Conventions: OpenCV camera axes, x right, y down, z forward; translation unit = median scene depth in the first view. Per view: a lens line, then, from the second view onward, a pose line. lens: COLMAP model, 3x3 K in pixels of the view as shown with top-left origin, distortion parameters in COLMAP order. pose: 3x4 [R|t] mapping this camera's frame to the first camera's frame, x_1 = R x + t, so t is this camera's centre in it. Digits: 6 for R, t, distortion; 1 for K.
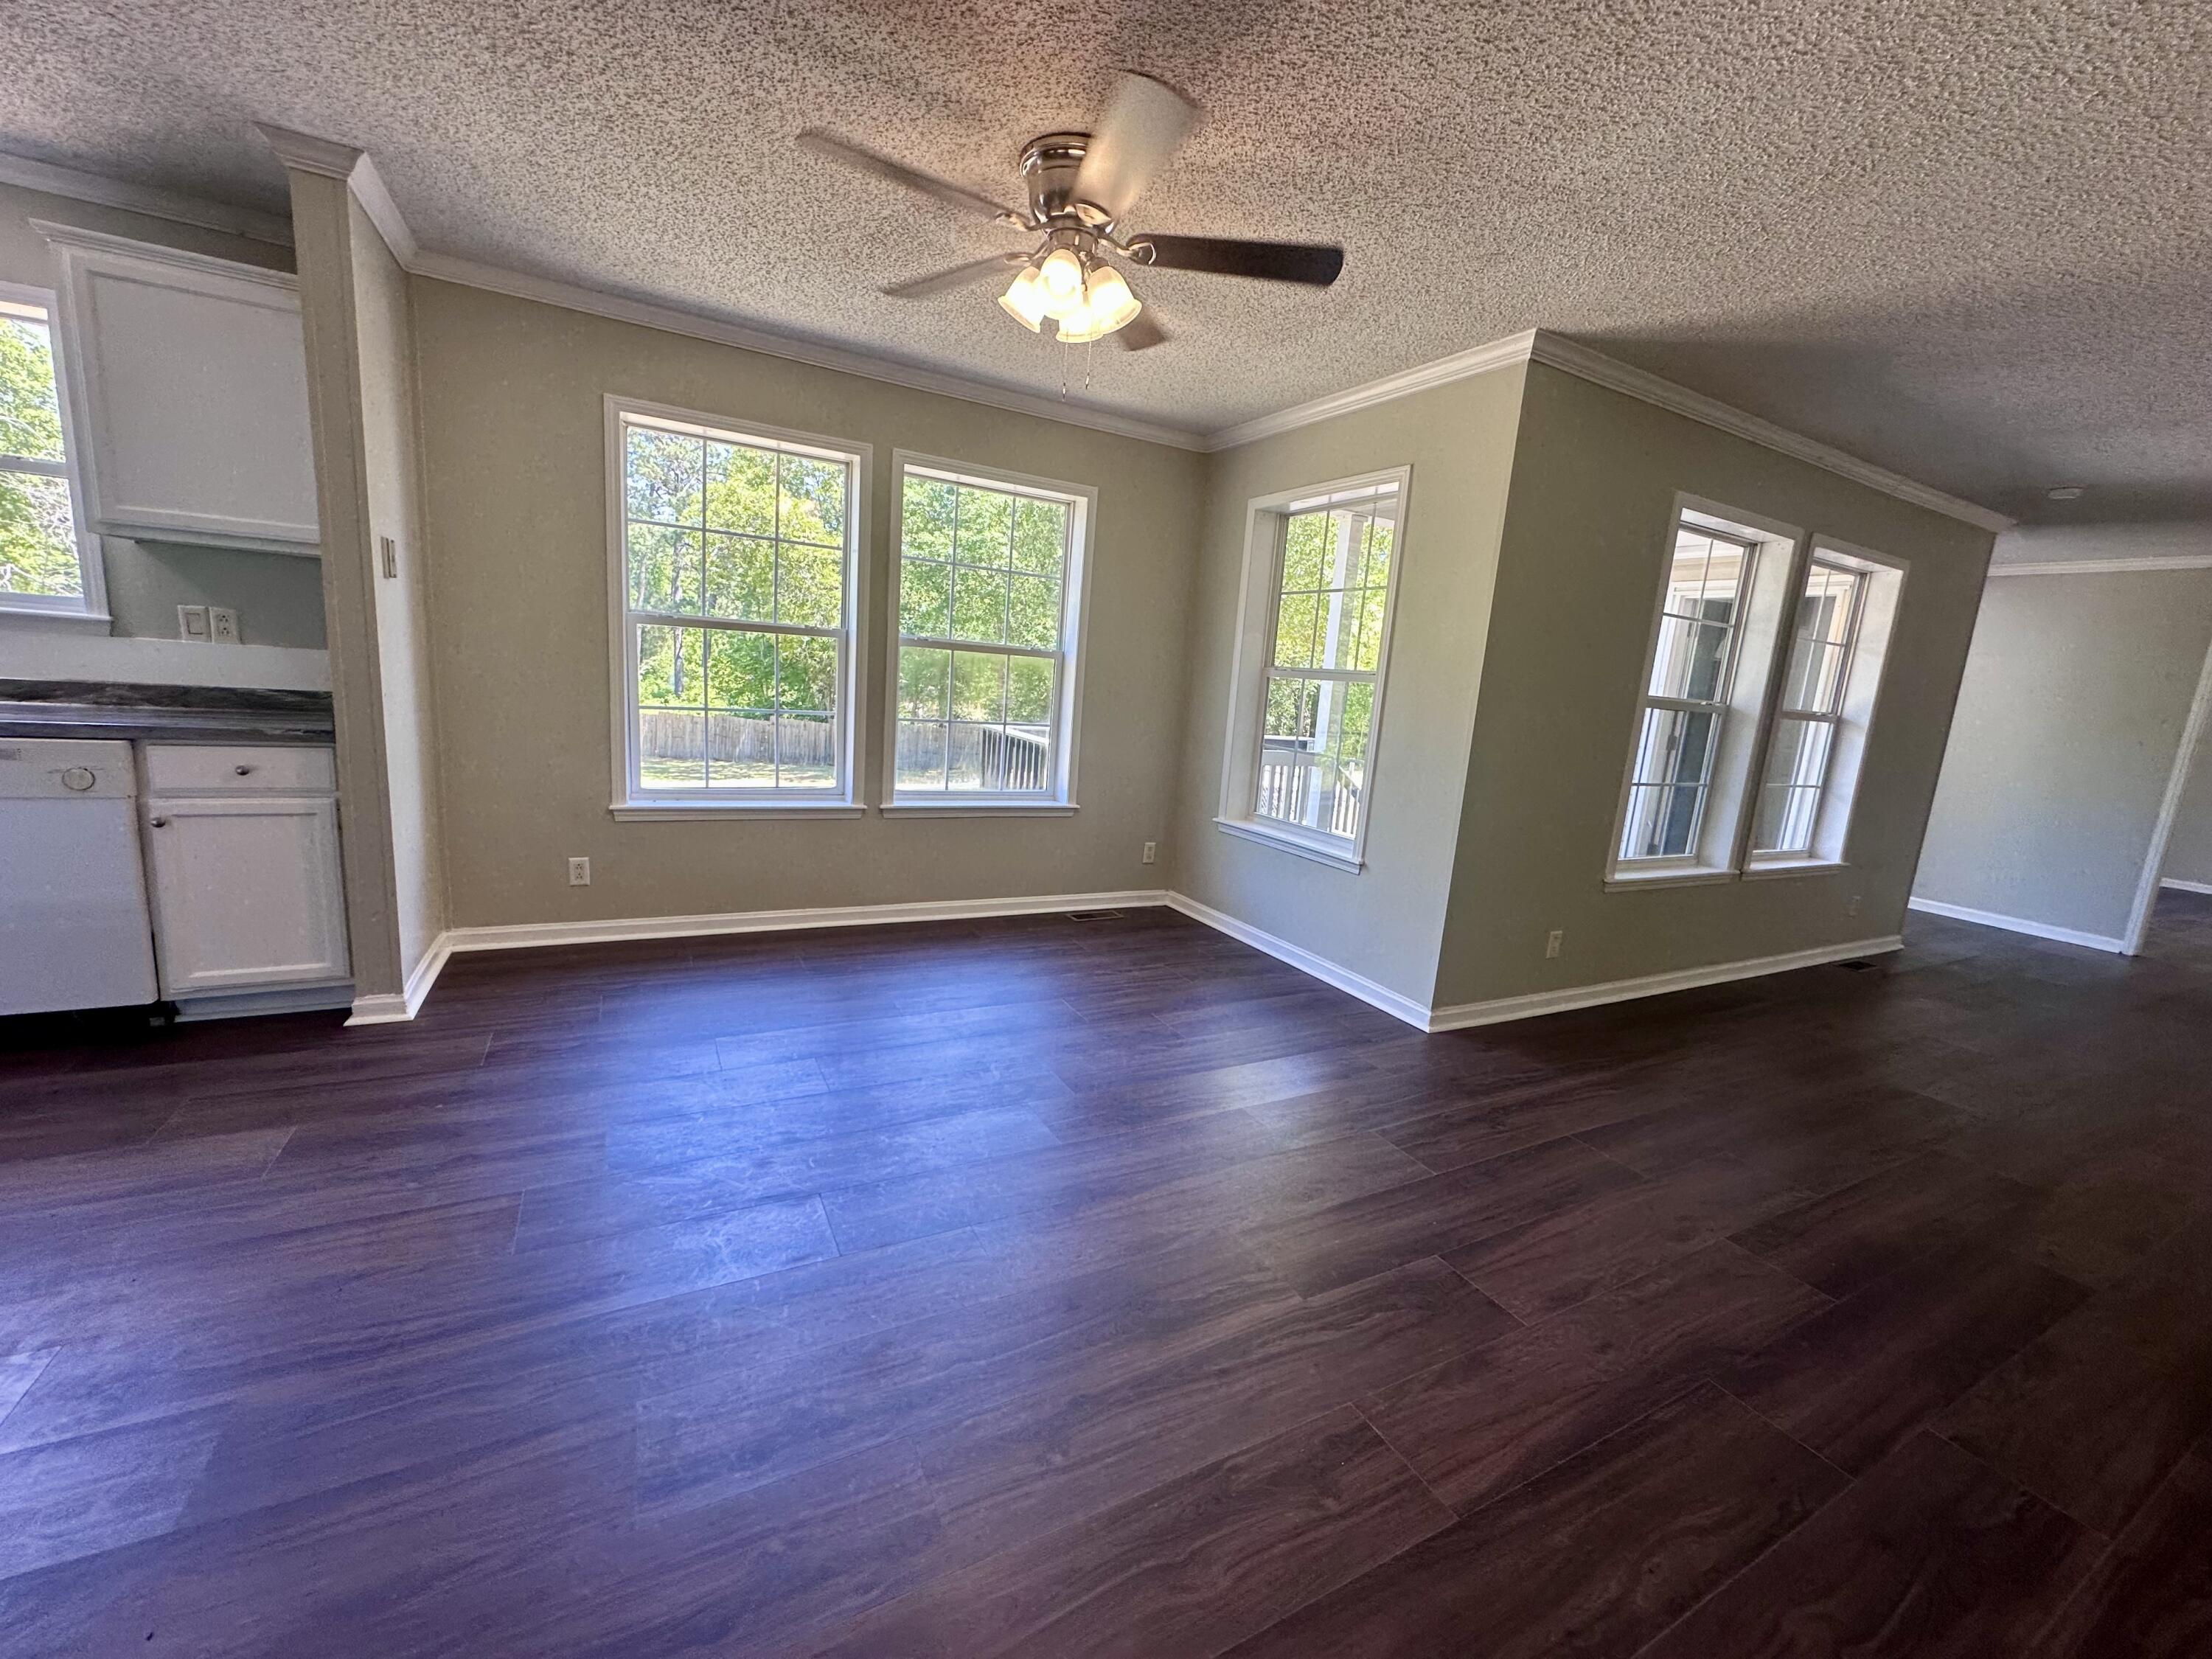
lens RADIAL K [[885.6, 0, 1110.4], [0, 885.6, 832.8], [0, 0, 1]] dist [-0.001038, -0.002683]
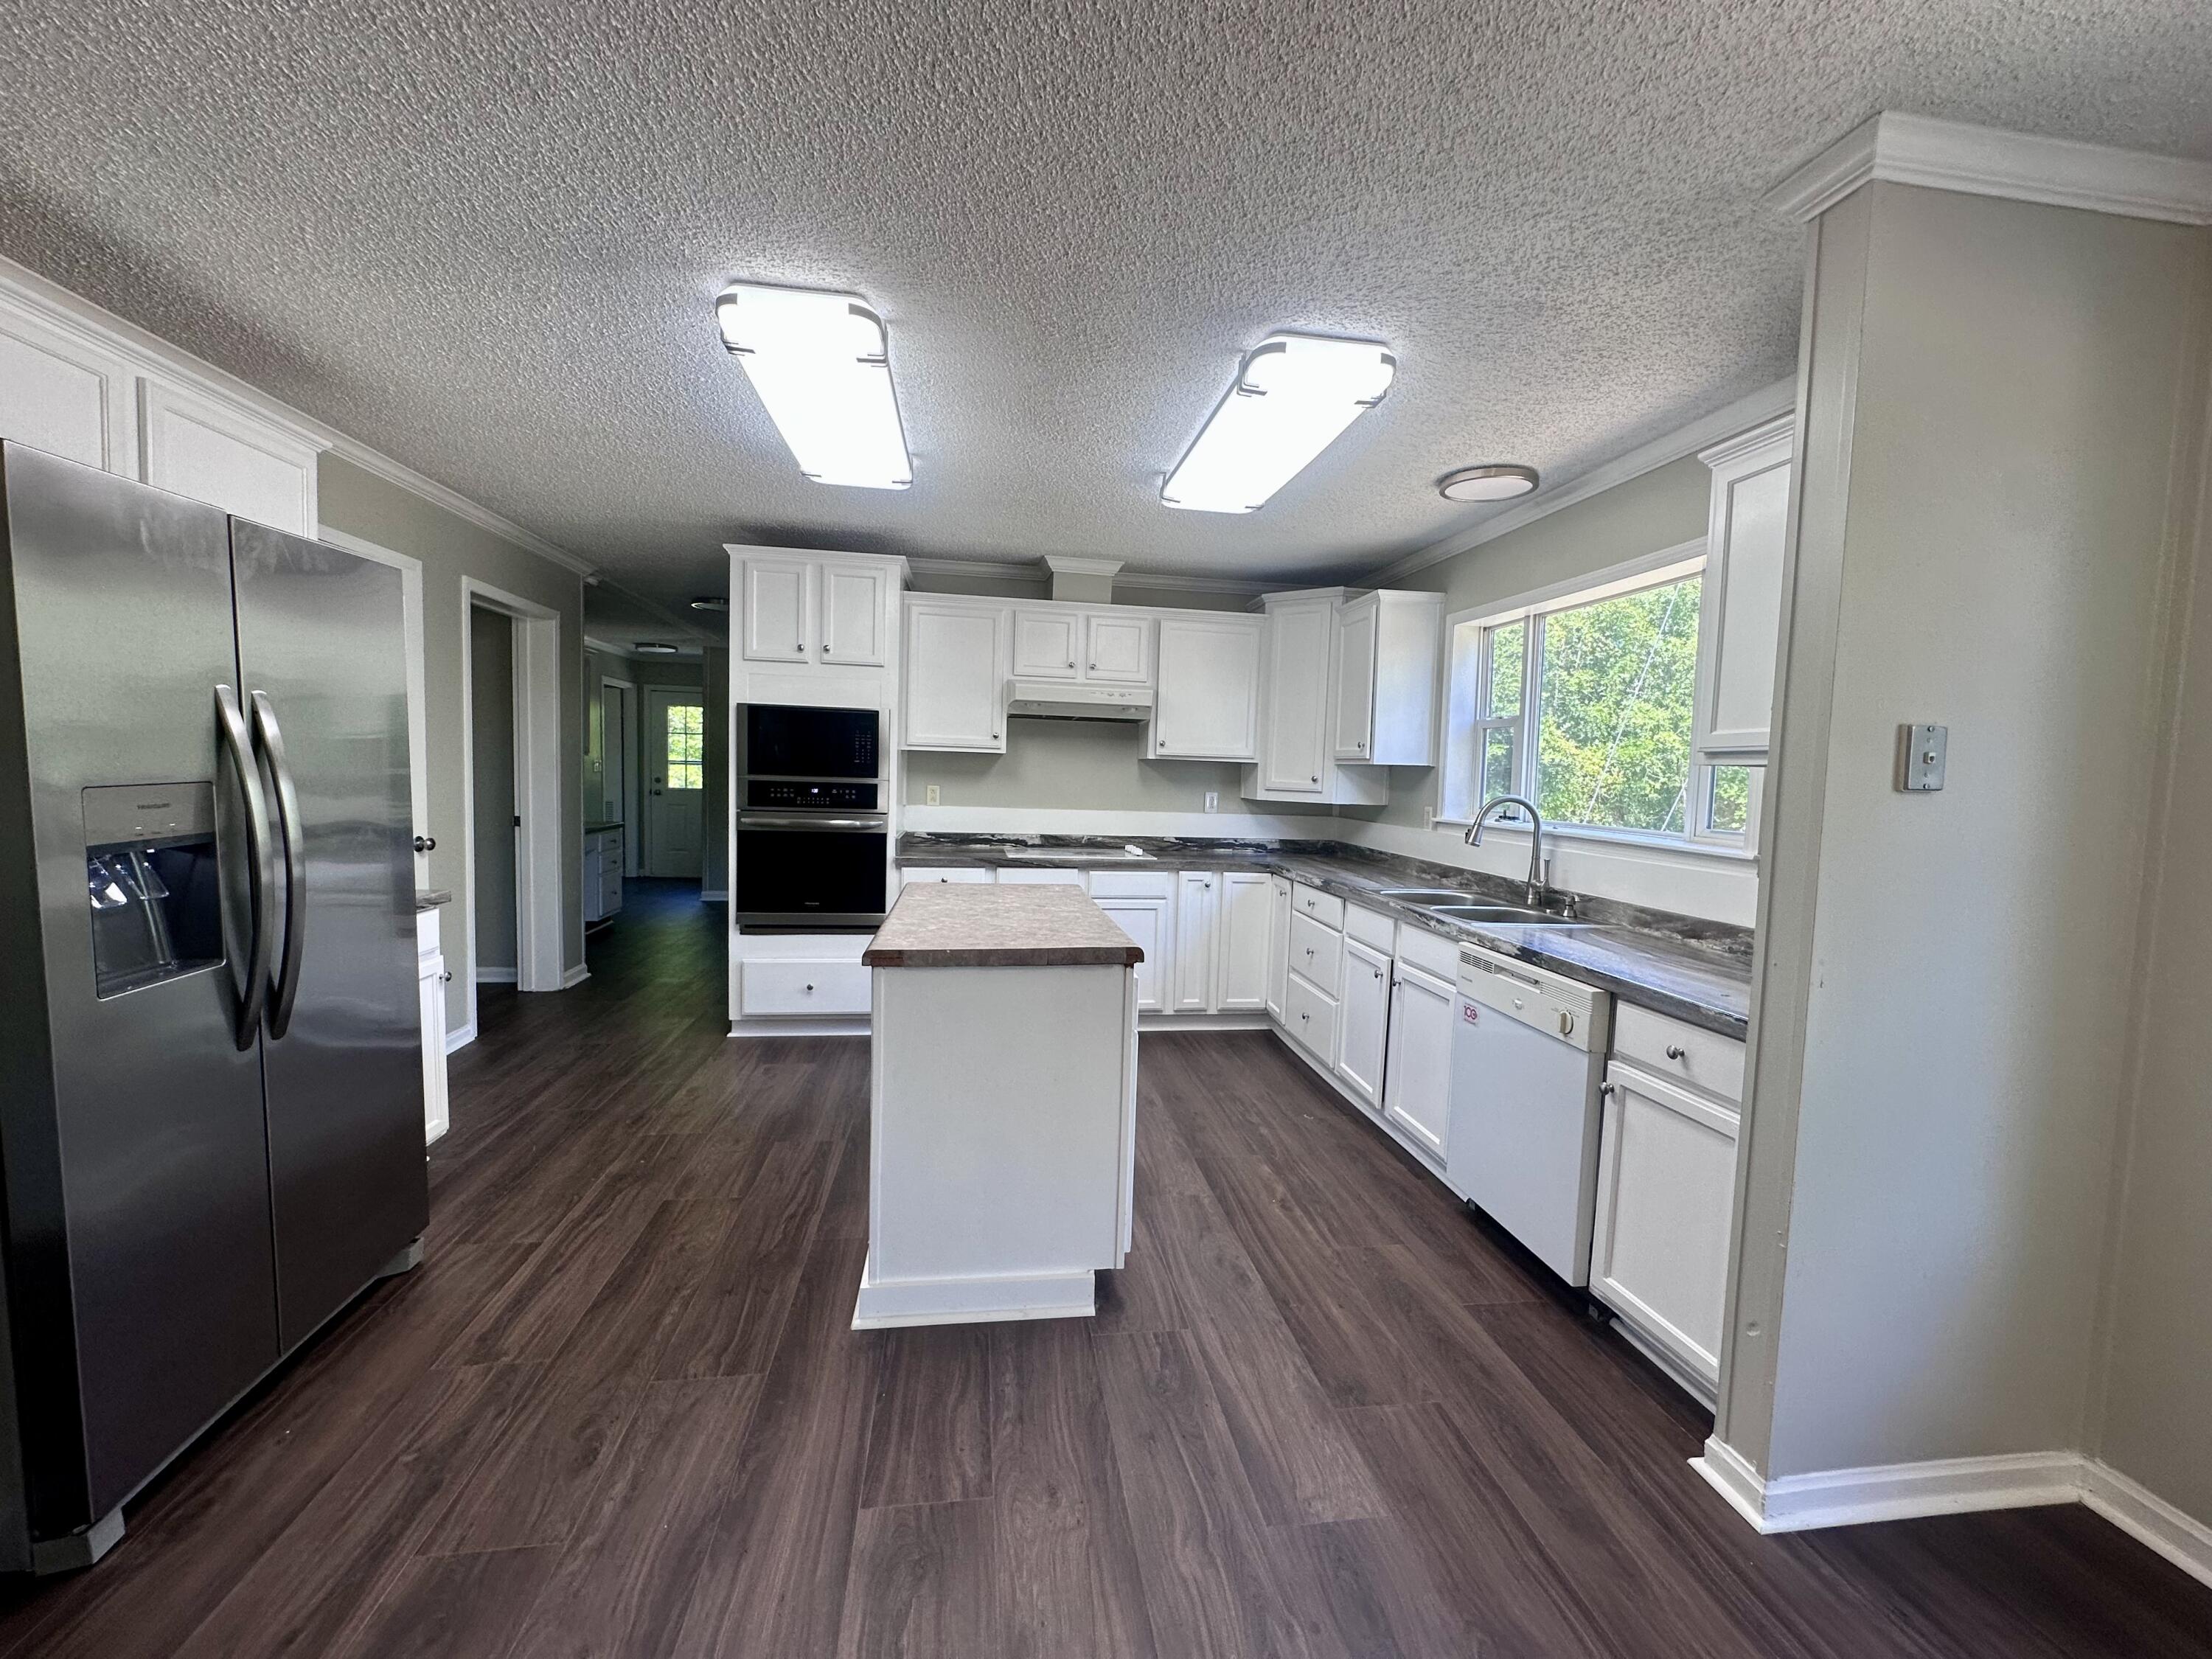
lens RADIAL K [[882.9, 0, 1105.0], [0, 882.9, 831.1], [0, 0, 1]] dist [-0.003809, 0.000385]
pose [[-0.334907, -0.025140, -0.941916, -0.090751], [-0.223207, 0.973308, 0.053385, -0.168064], [0.915432, 0.228121, -0.331579, 0.679212]]
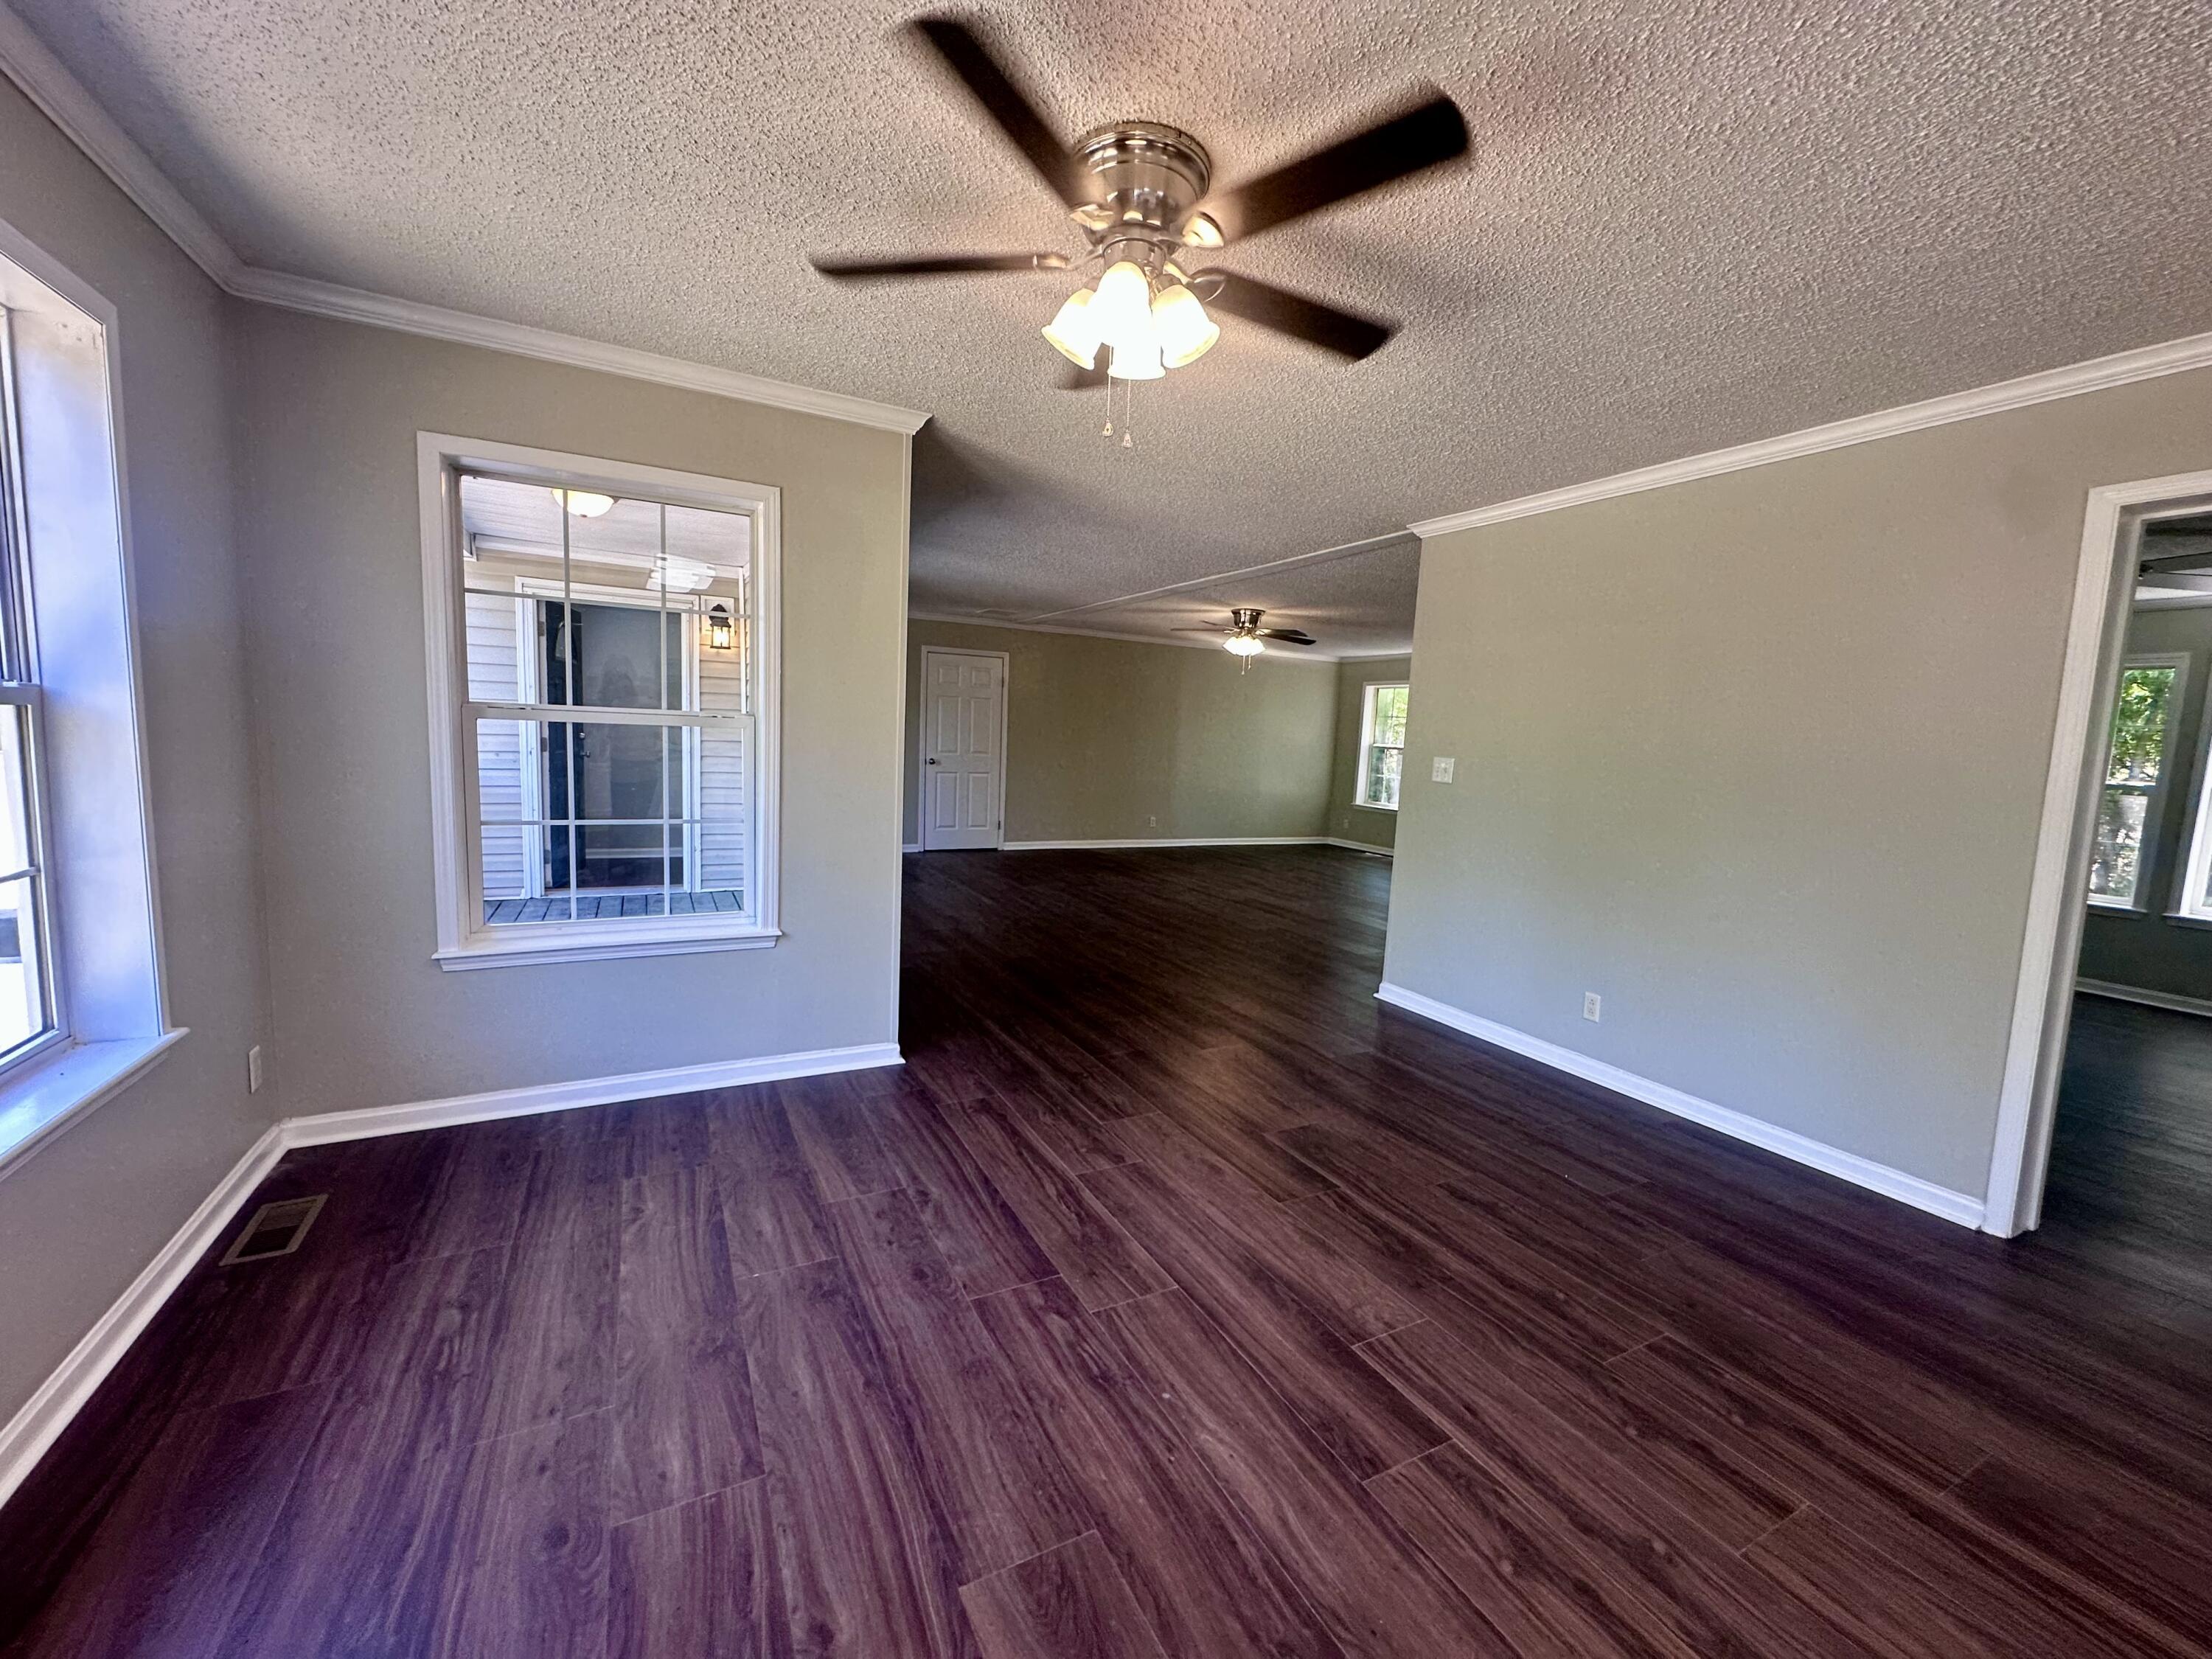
lens RADIAL K [[885.6, 0, 1110.4], [0, 885.6, 832.8], [0, 0, 1]] dist [-0.001038, -0.002683]
pose [[0.011767, -0.190396, 0.981637, -0.724693], [0.133001, 0.973280, 0.187181, -0.239047], [-0.991046, 0.128357, 0.036775, 0.815723]]
